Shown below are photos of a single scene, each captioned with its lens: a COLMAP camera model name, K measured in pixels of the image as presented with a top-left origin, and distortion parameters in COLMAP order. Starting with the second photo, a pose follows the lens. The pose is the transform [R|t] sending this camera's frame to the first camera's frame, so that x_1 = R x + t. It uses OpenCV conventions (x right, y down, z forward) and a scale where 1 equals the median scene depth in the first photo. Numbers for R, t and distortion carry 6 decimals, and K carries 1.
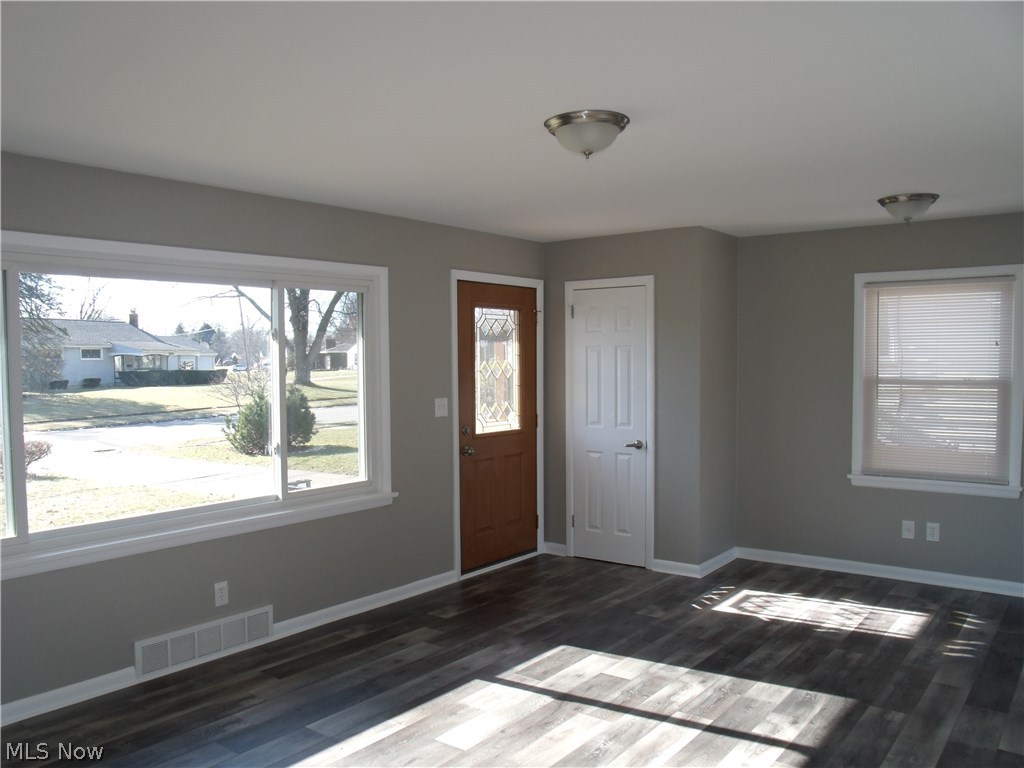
lens RADIAL K [[827.9, 0, 483.5], [0, 827.9, 386.5], [0, 0, 1]] dist [-0.080627, 0.045535]
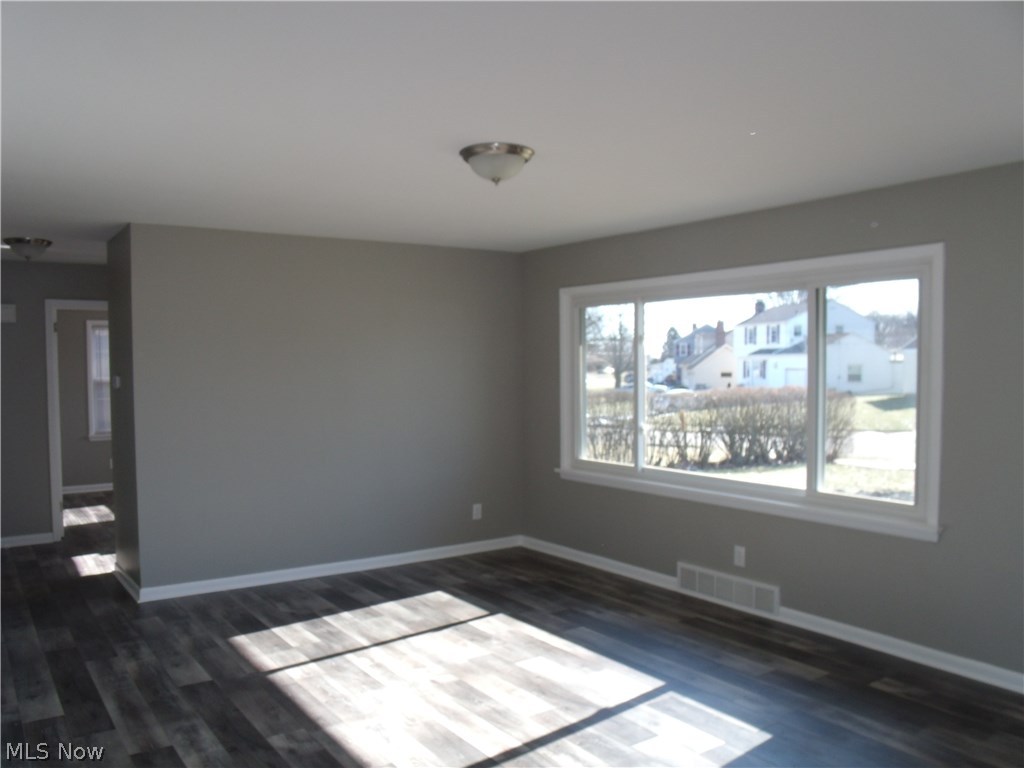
lens RADIAL K [[827.9, 0, 511.1], [0, 827.9, 385.6], [0, 0, 1]] dist [-0.080627, 0.045535]
pose [[-0.269217, 0.033370, -0.962501, 0.985367], [-0.028134, 0.998701, 0.042494, -0.038256], [0.962668, 0.038519, -0.267928, 1.077498]]
